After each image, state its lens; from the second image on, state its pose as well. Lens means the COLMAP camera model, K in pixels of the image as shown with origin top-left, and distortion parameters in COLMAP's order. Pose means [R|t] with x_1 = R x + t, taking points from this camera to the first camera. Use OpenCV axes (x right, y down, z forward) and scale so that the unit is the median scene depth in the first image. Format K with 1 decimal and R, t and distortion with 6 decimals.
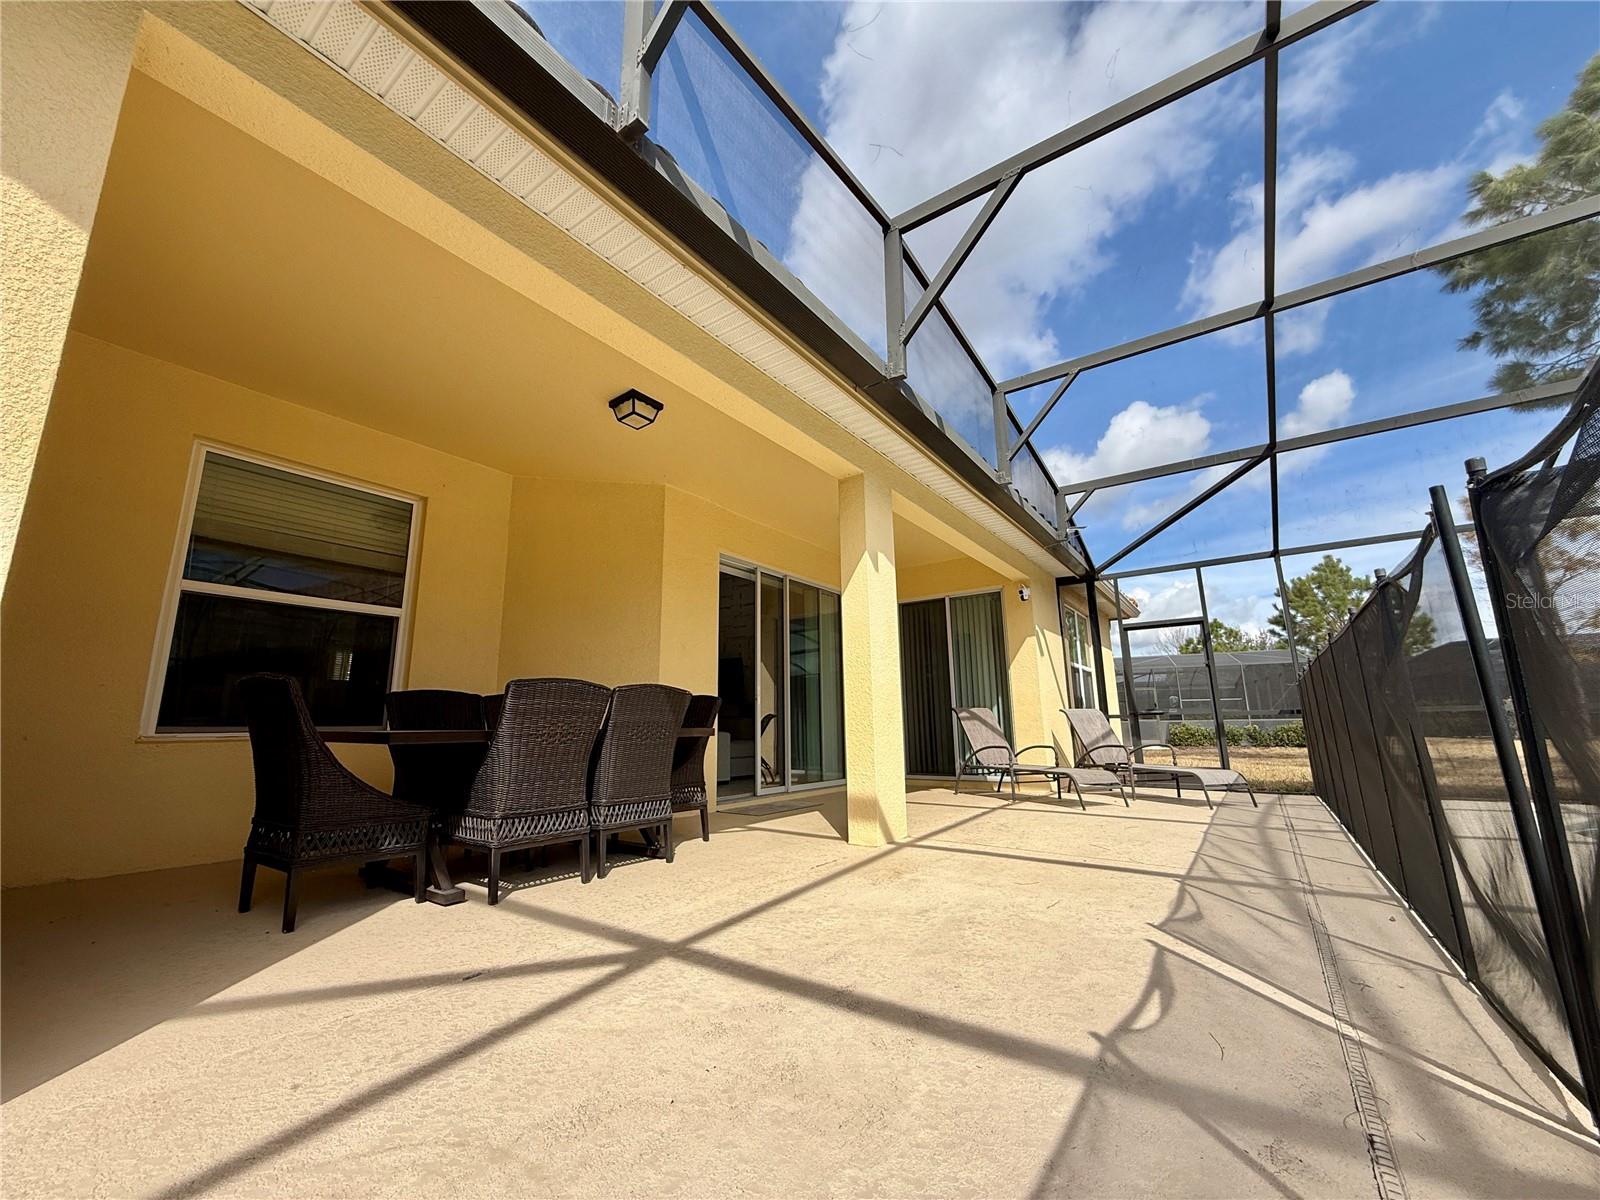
lens RADIAL K [[637.3, 0, 796.9], [0, 637.3, 594.2], [0, 0, 1]] dist [-0.001260, -0.000001]
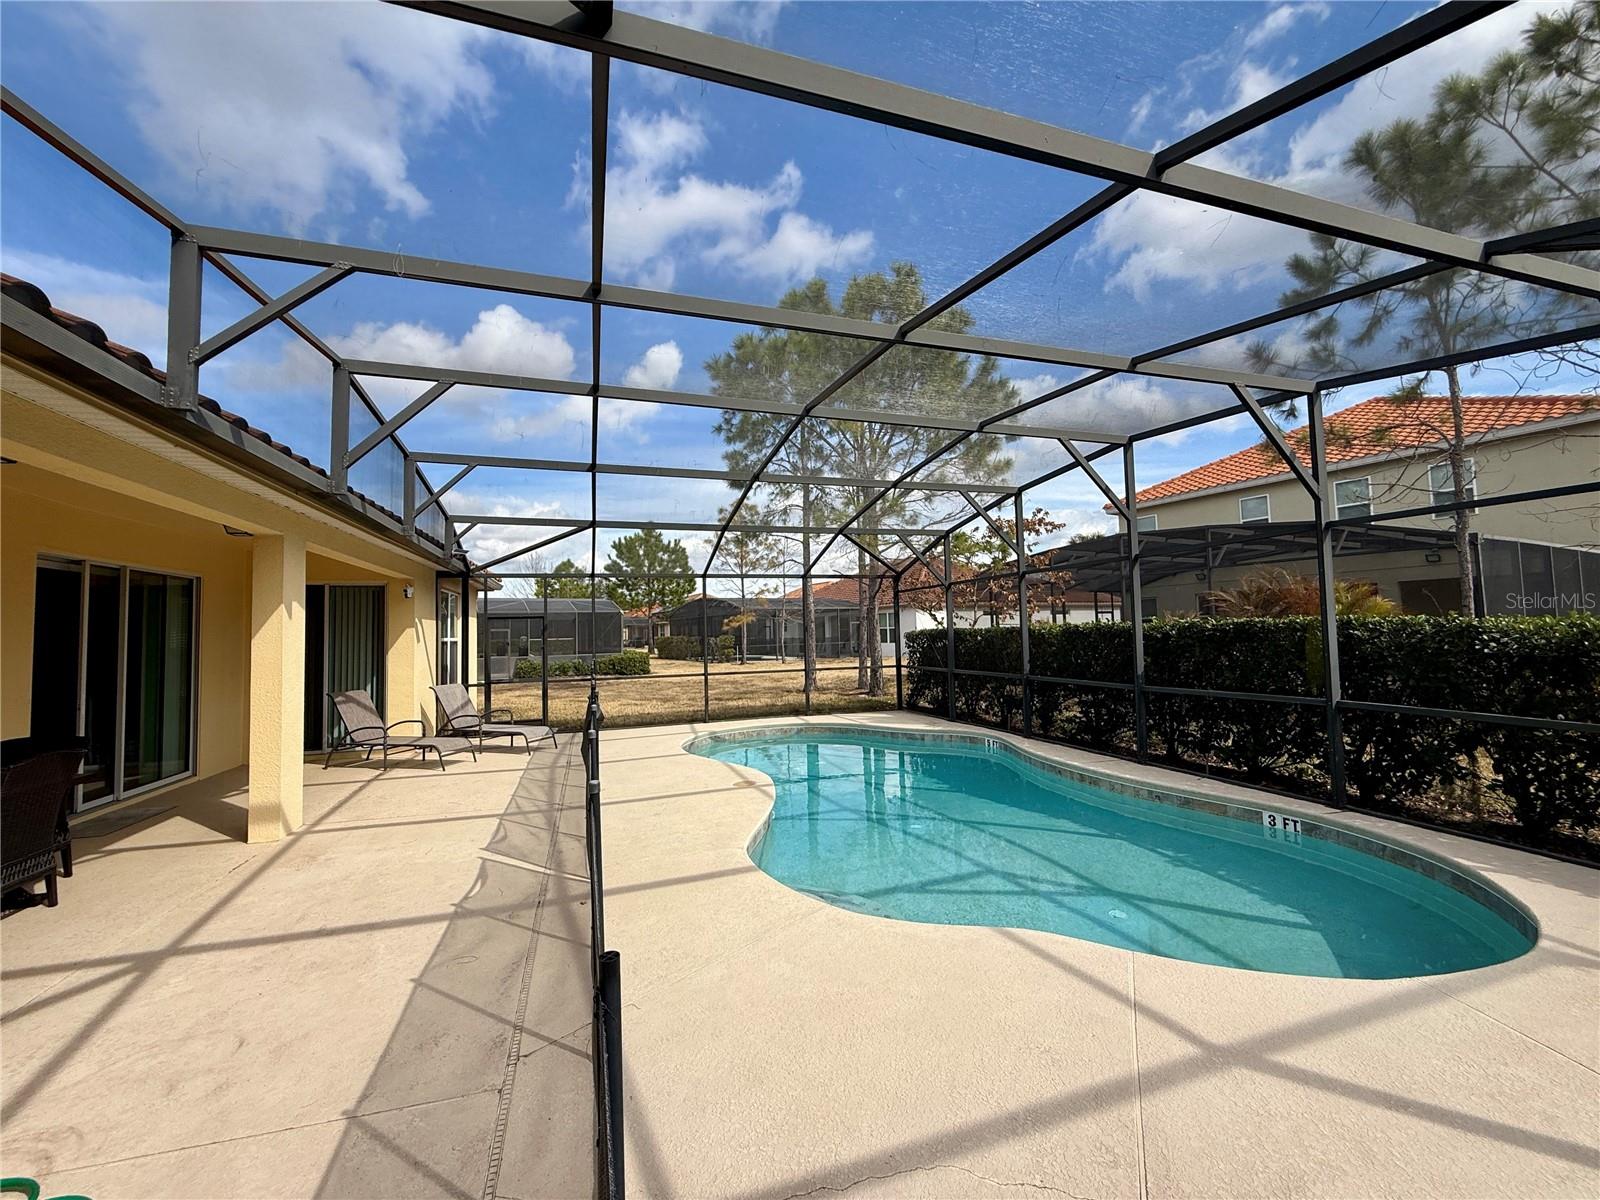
lens RADIAL K [[637.3, 0, 796.9], [0, 637.3, 594.2], [0, 0, 1]] dist [-0.001260, -0.000001]
pose [[0.599580, 0.042952, 0.799162, -0.299247], [-0.147570, 0.987370, 0.057648, -0.329527], [-0.786592, -0.152497, 0.598345, -0.530101]]
